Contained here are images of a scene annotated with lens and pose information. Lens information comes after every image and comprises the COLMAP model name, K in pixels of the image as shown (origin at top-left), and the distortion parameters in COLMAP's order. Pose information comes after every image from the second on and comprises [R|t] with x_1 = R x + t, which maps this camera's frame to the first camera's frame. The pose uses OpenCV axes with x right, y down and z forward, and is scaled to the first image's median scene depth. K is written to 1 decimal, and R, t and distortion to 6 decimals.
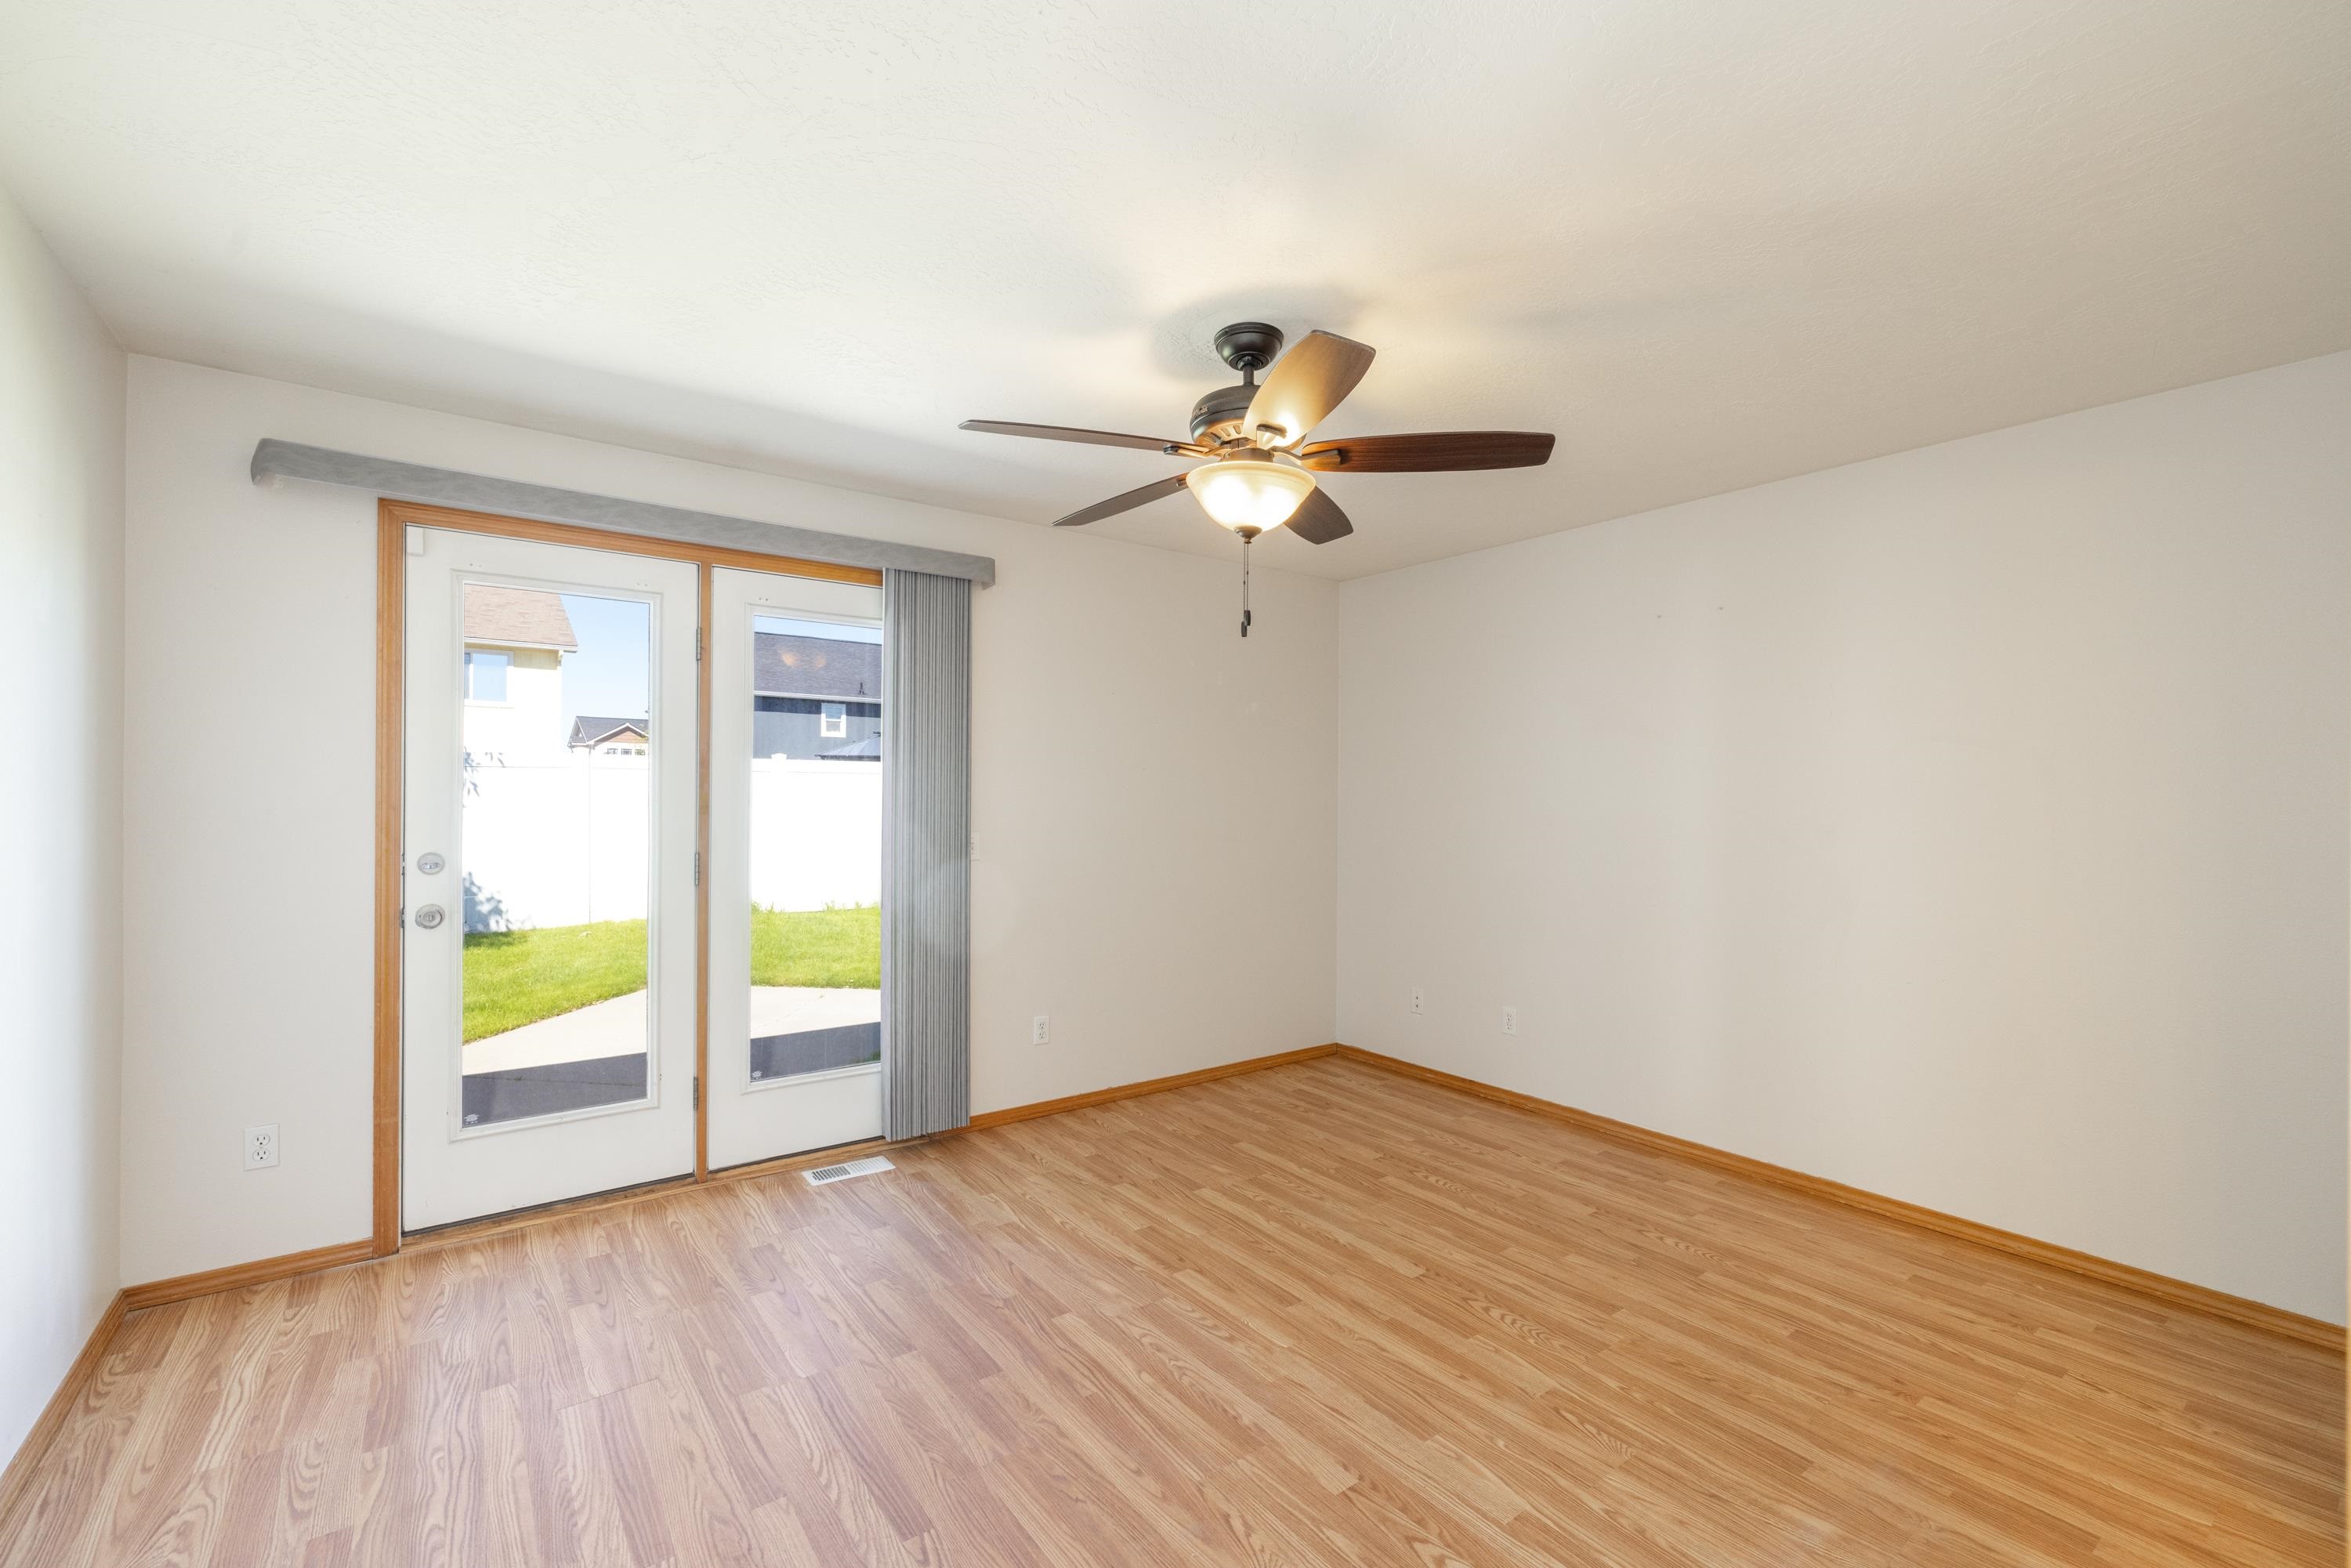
lens RADIAL K [[999.0, 0, 1185.0], [0, 999.0, 798.0], [0, 0, 1]] dist [0.004322, 0.000306]
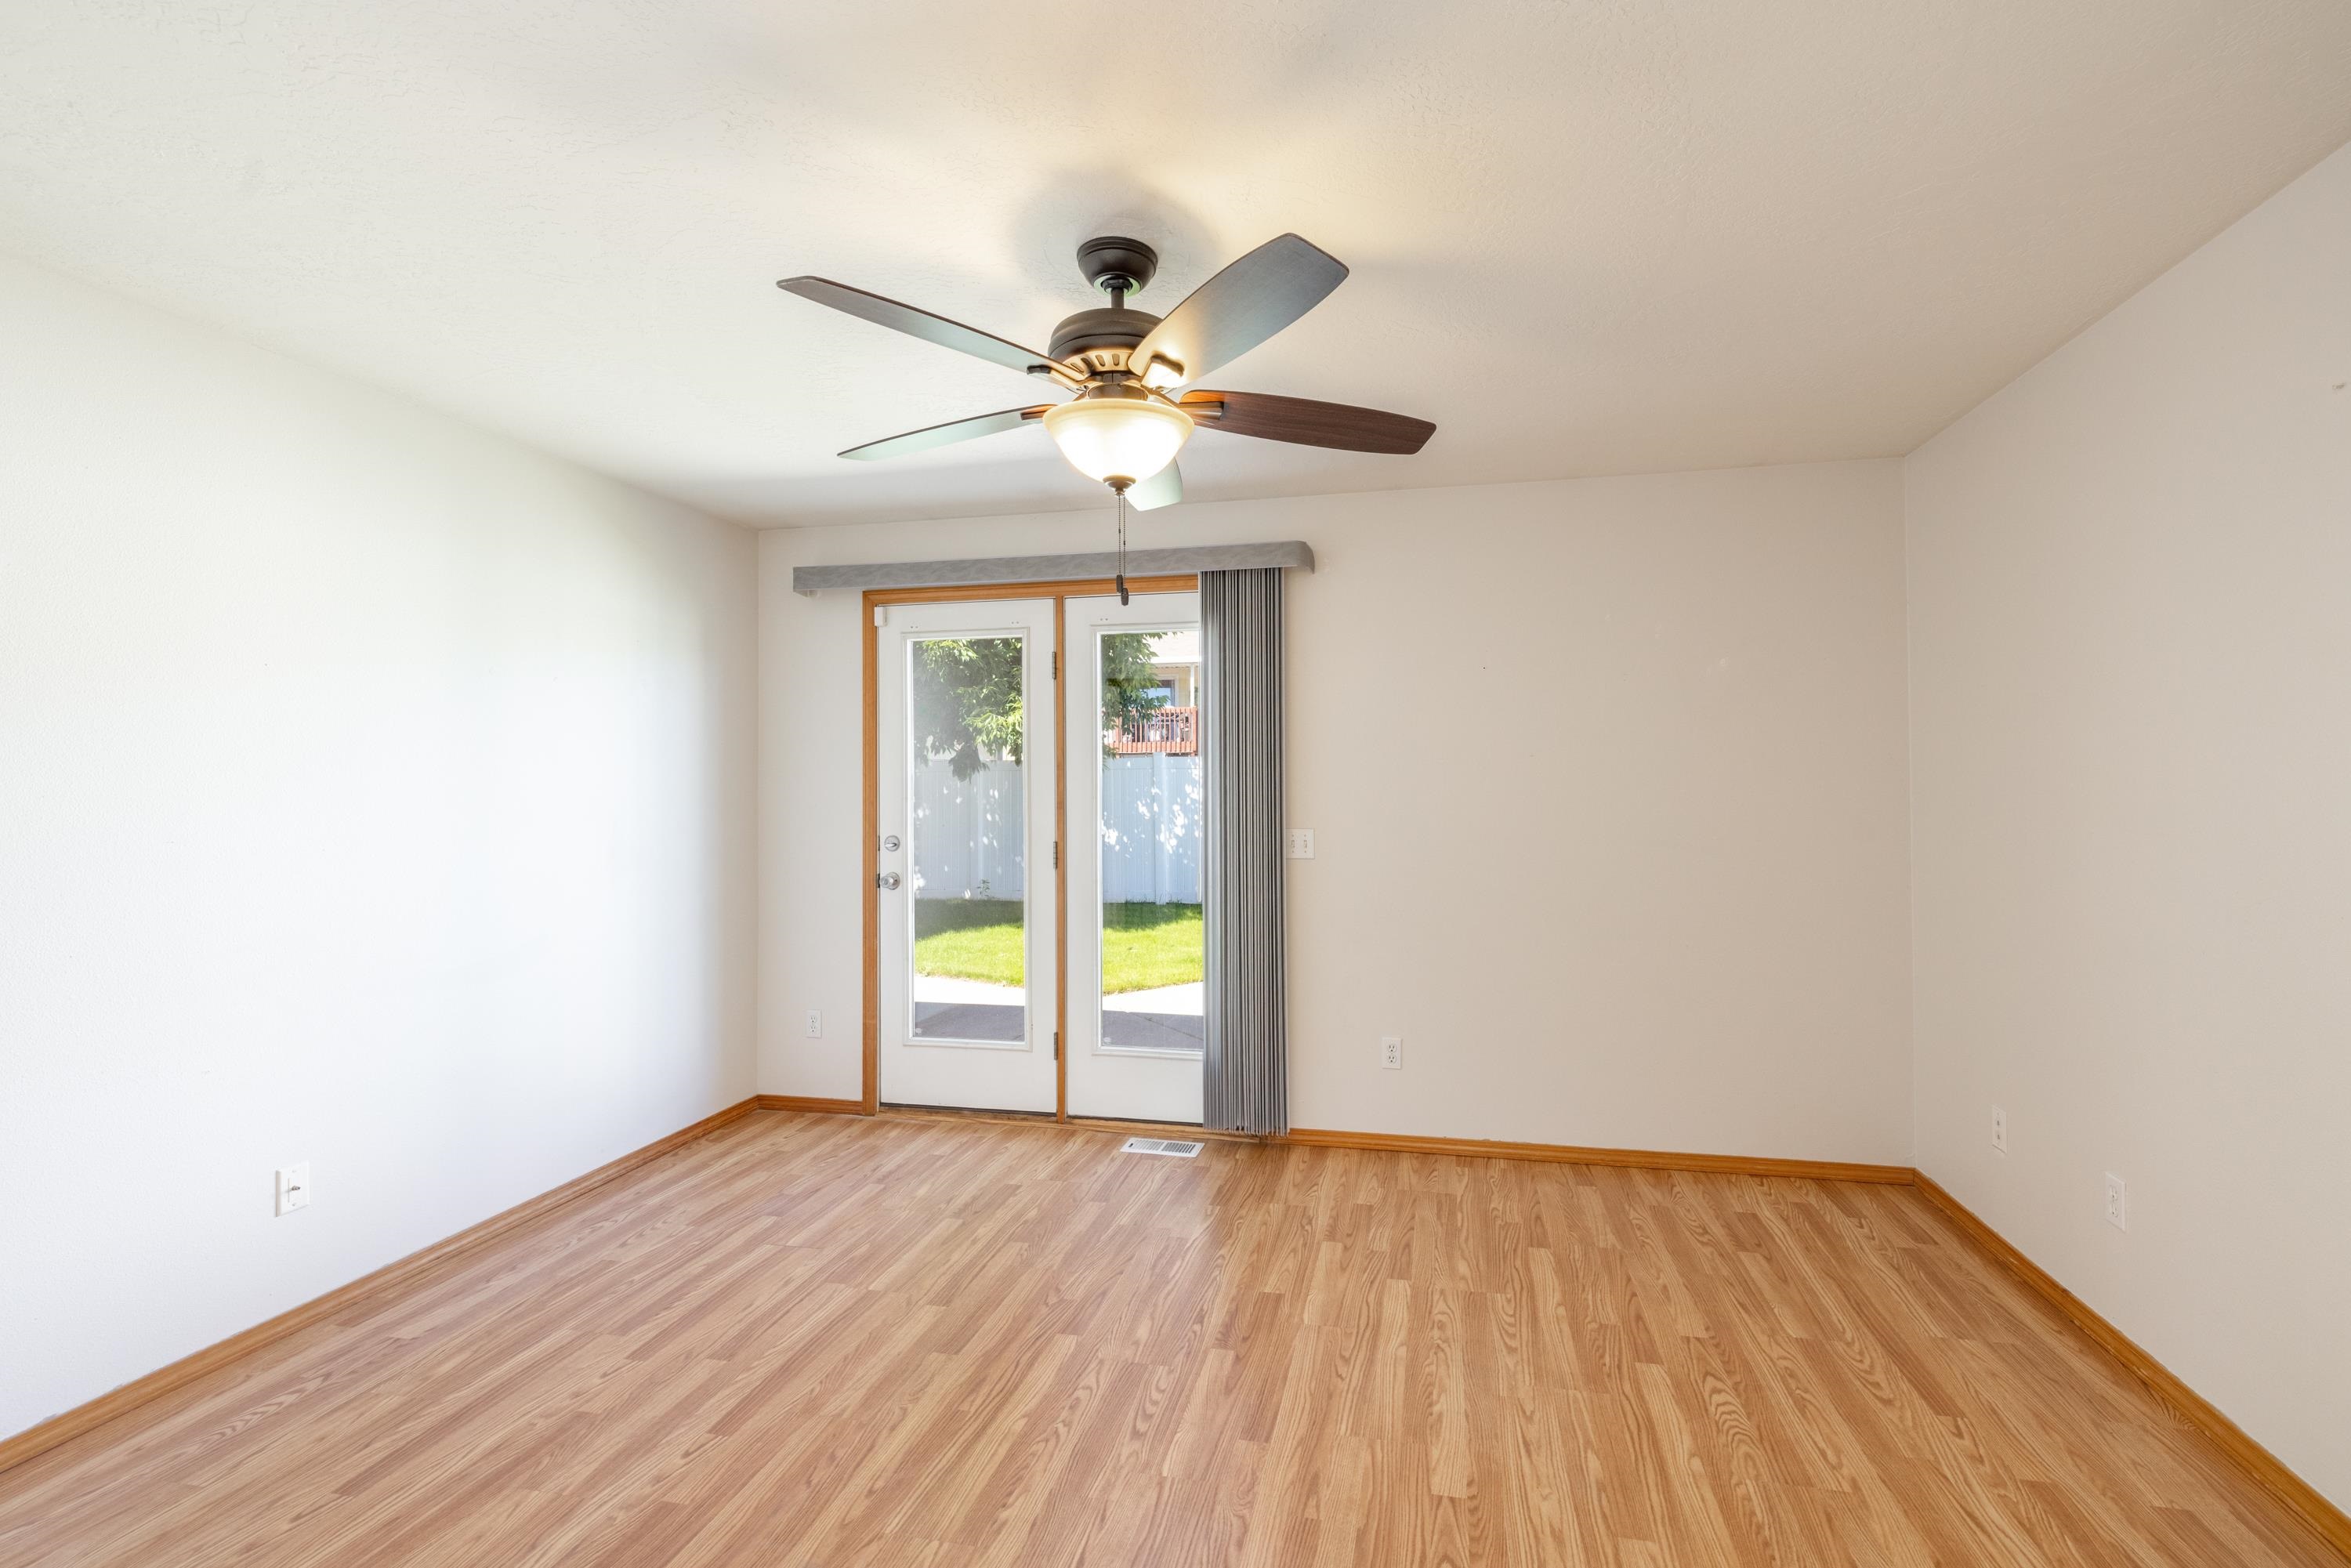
lens RADIAL K [[998.1, 0, 1159.3], [0, 998.1, 776.6], [0, 0, 1]] dist [0.003920, 0.000092]
pose [[0.659667, -0.020497, -0.751279, 0.515790], [0.007809, 0.999761, -0.020419, 0.002951], [0.751518, 0.007603, 0.659669, 0.334697]]
